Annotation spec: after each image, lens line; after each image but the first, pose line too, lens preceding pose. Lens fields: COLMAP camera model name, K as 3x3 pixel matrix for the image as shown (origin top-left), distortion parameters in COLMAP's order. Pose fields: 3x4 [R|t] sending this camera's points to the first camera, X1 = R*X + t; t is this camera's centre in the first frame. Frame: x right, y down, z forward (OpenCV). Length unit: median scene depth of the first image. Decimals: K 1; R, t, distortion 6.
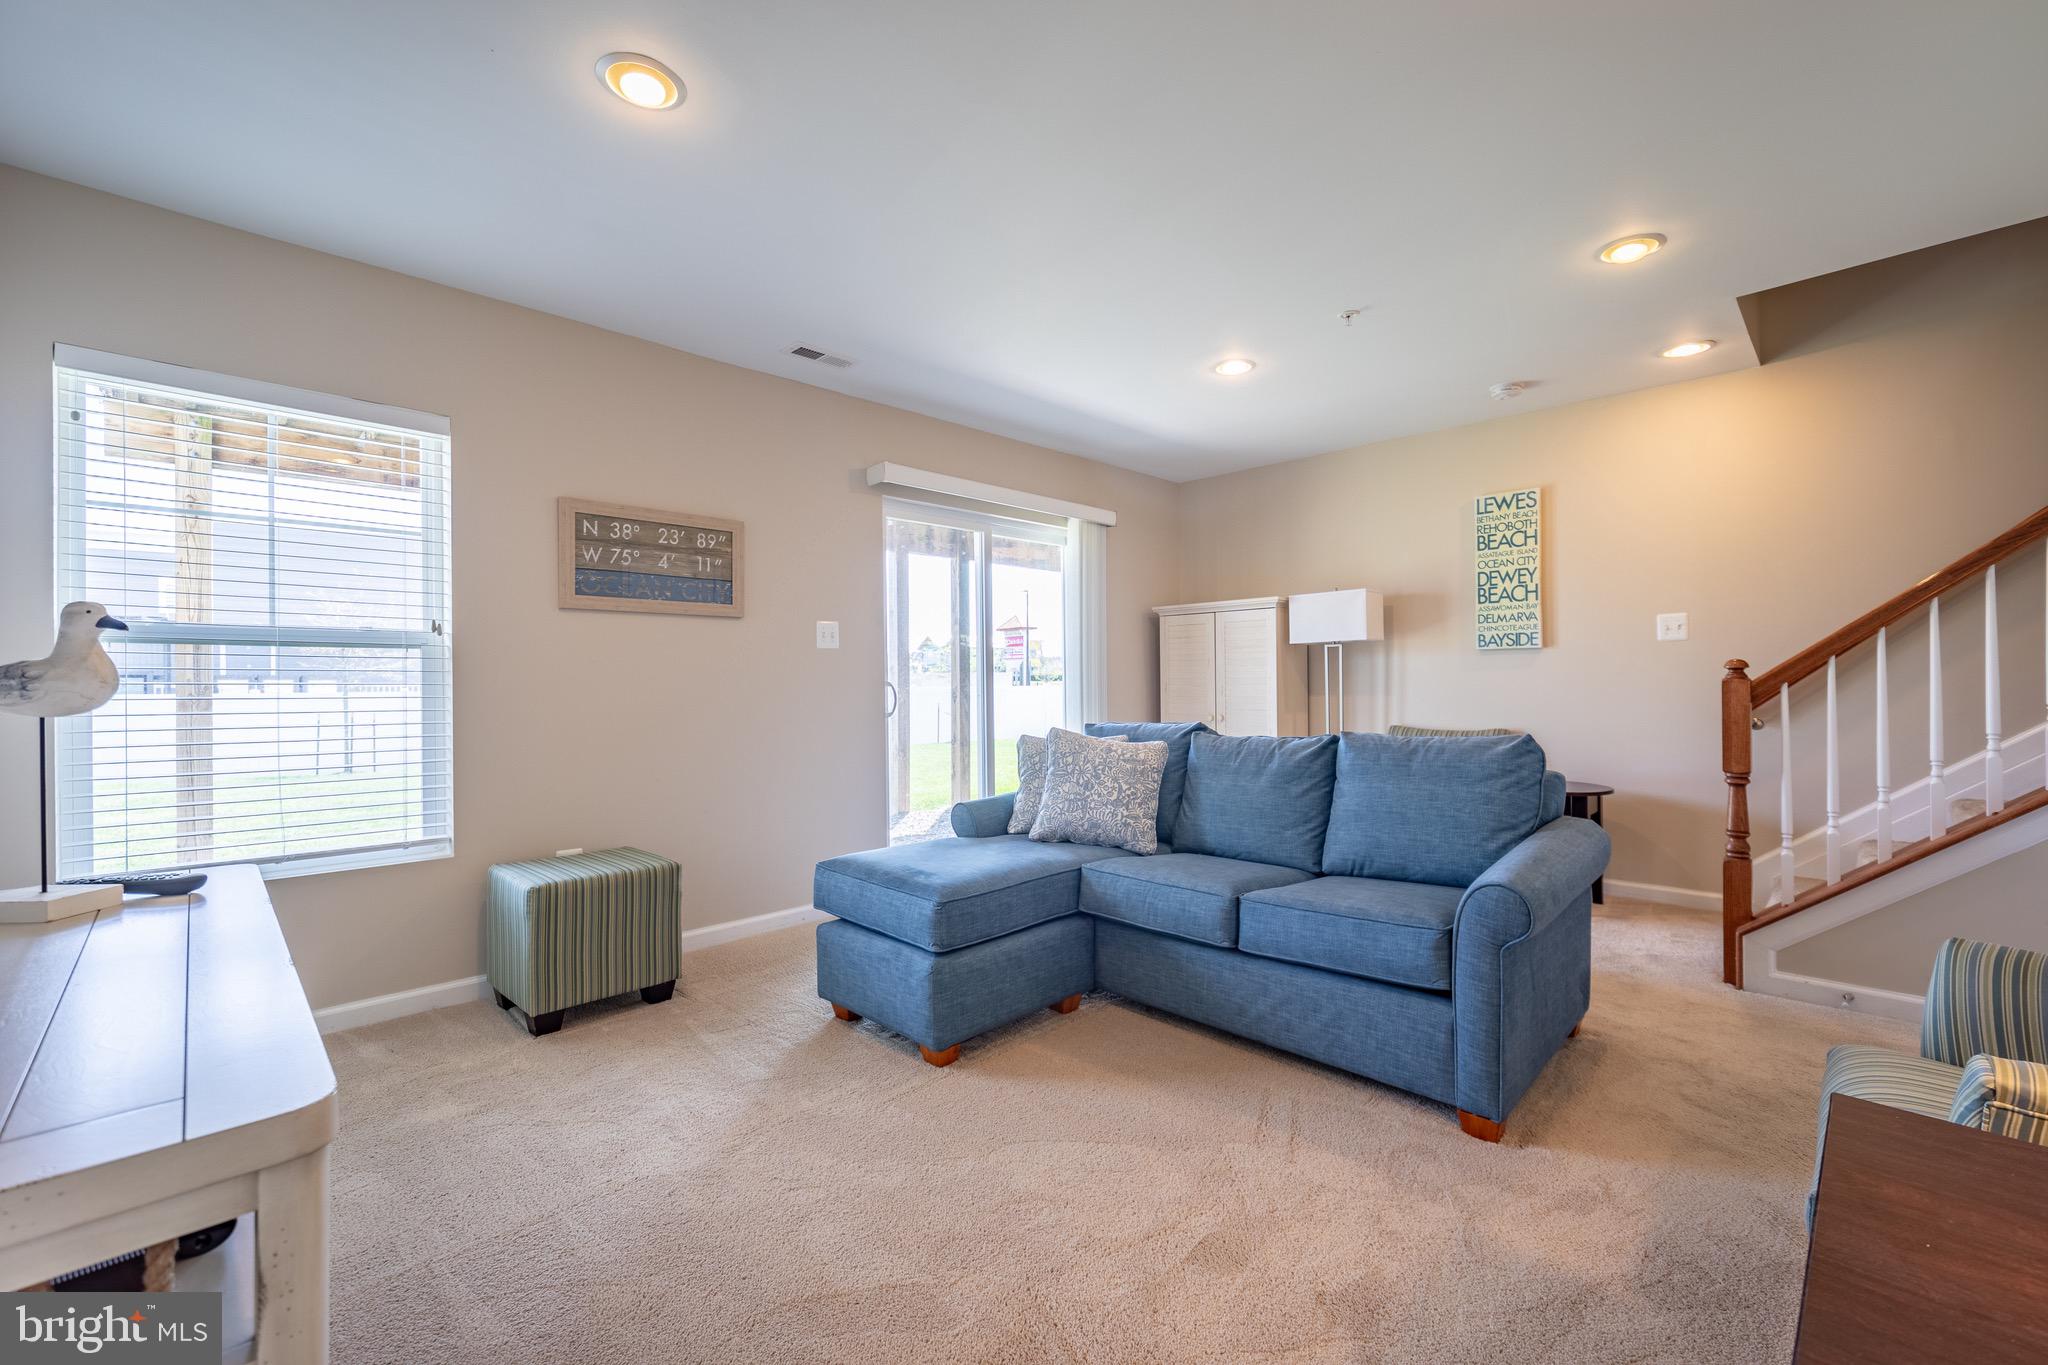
lens RADIAL K [[844.8, 0, 1031.6], [0, 844.8, 681.1], [0, 0, 1]] dist [-0.002830, 0.000025]
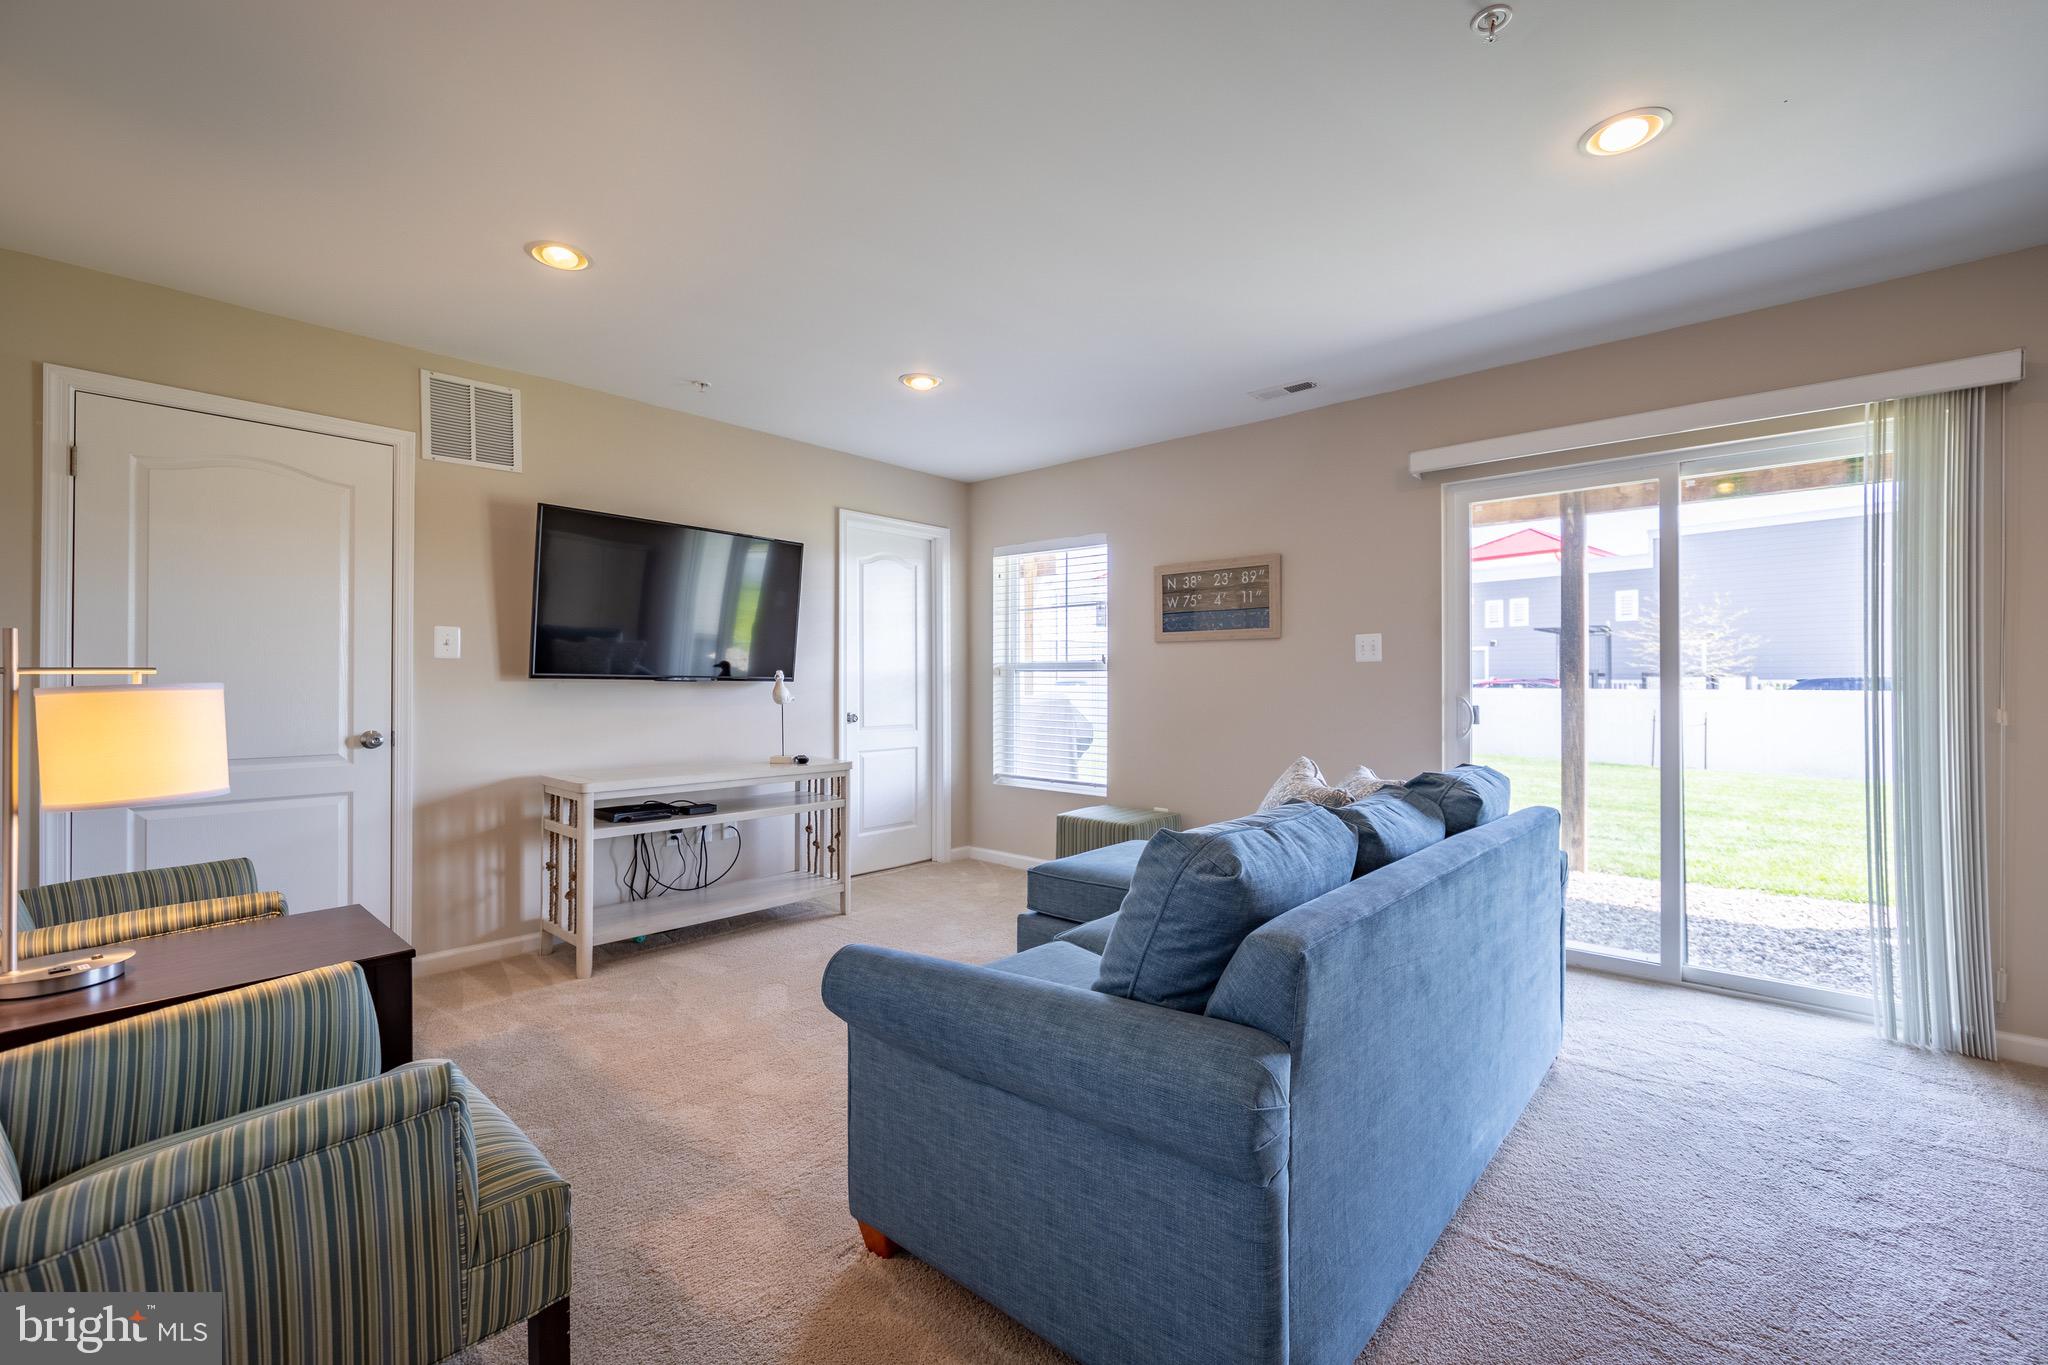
lens RADIAL K [[844.8, 0, 1033.5], [0, 844.8, 680.6], [0, 0, 1]] dist [-0.002830, 0.000025]
pose [[0.065553, 0.007429, -0.997821, 0.850764], [0.002264, 0.999969, 0.007594, -0.030243], [0.997847, -0.002756, 0.065534, 0.658446]]
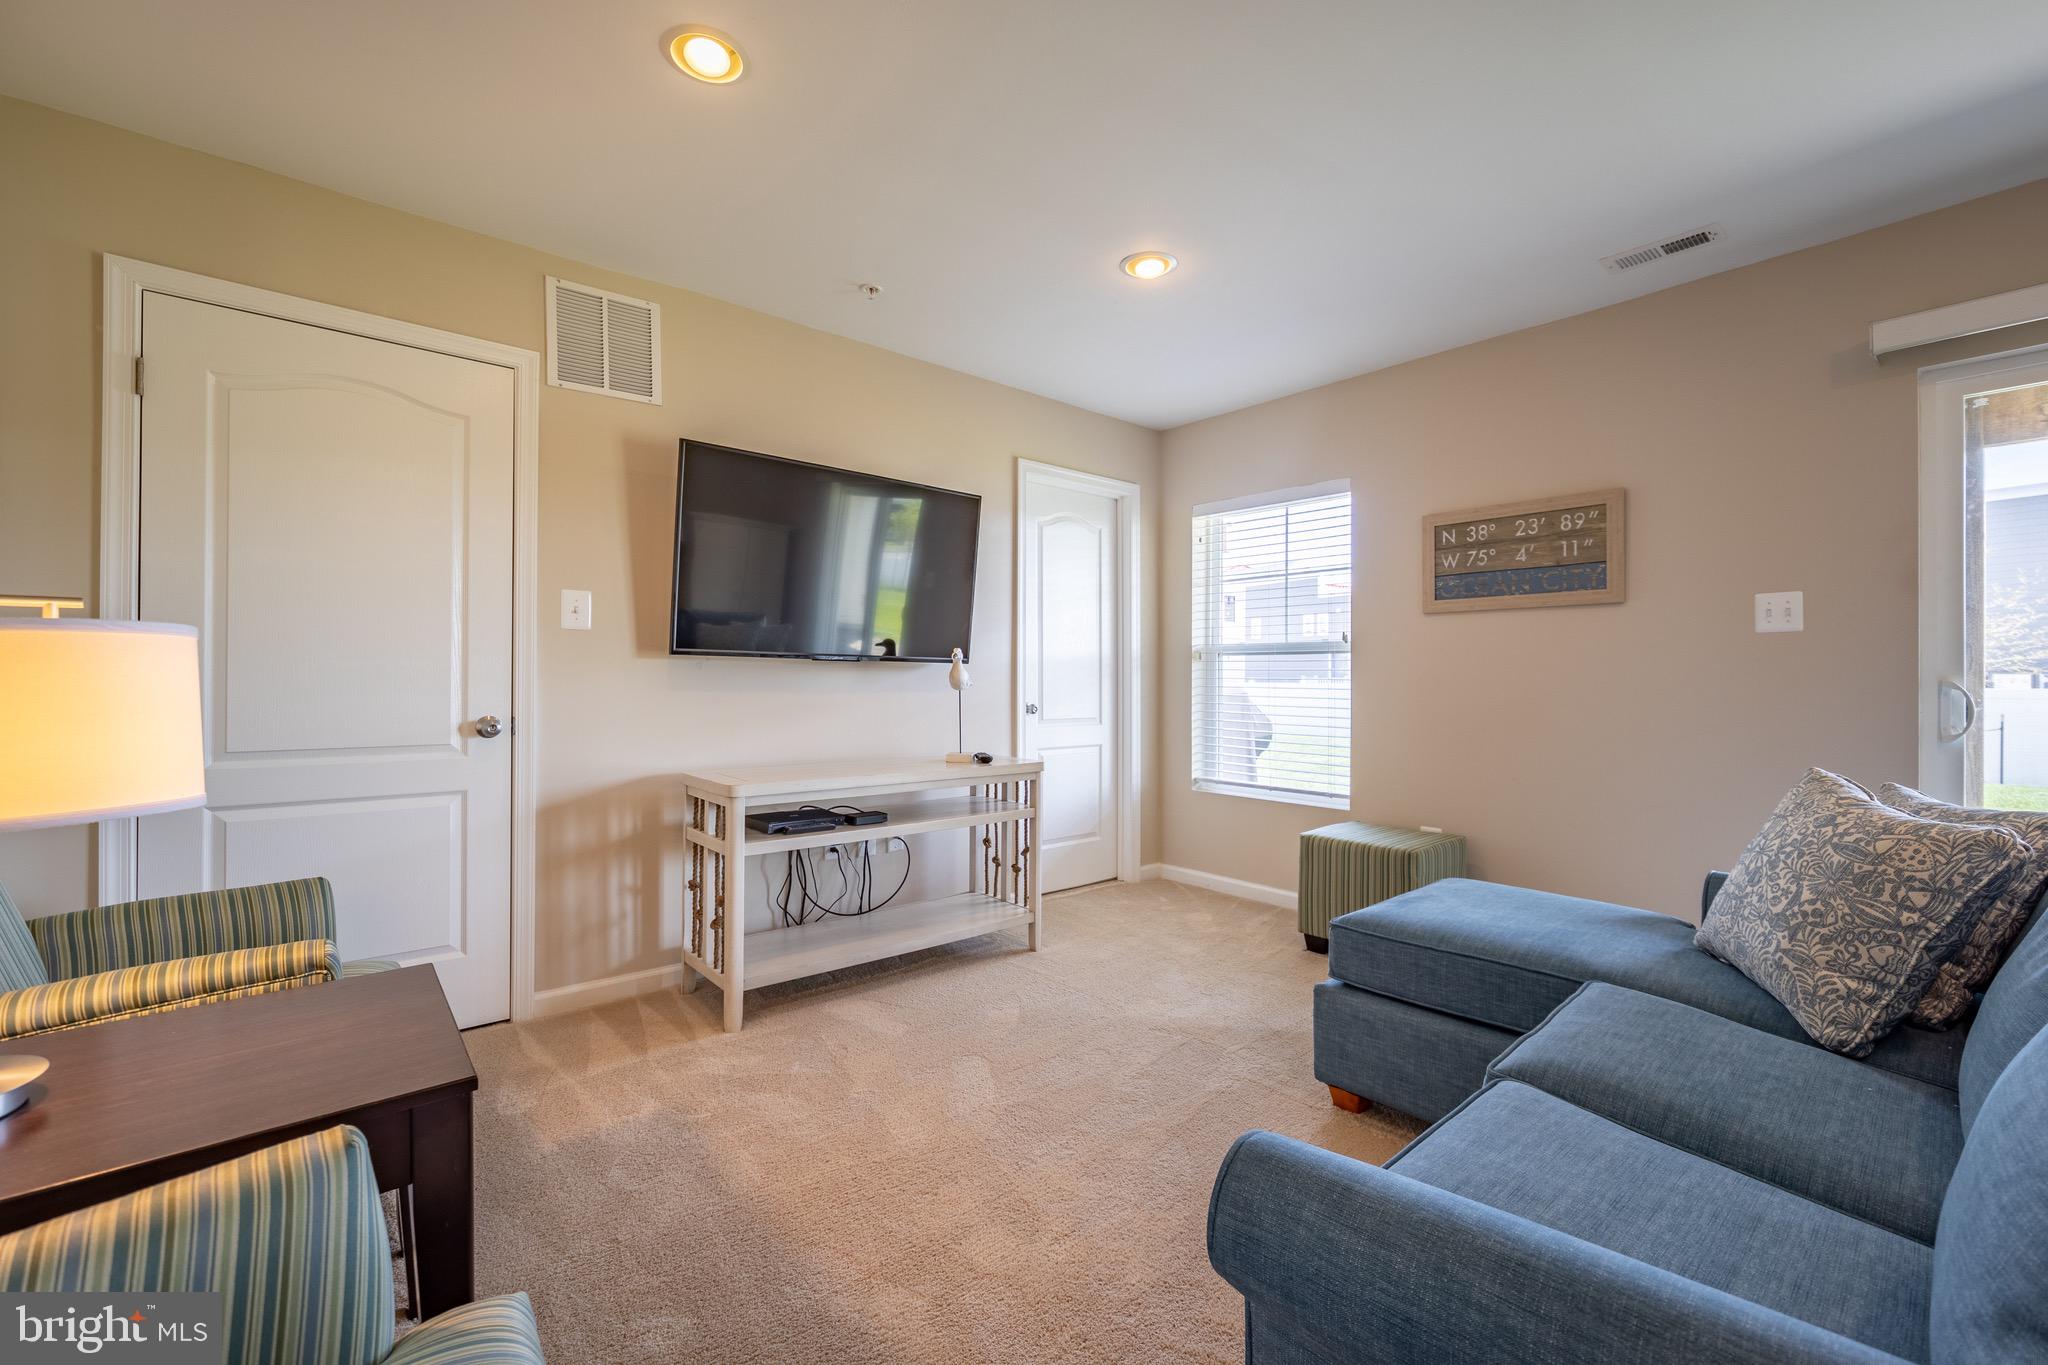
lens RADIAL K [[844.8, 0, 1033.8], [0, 844.8, 681.5], [0, 0, 1]] dist [-0.002830, 0.000025]
pose [[-0.071643, 0.010167, -0.997379, 0.587172], [0.000910, 0.999948, 0.010128, -0.006846], [0.997430, -0.000182, -0.071648, 0.530230]]
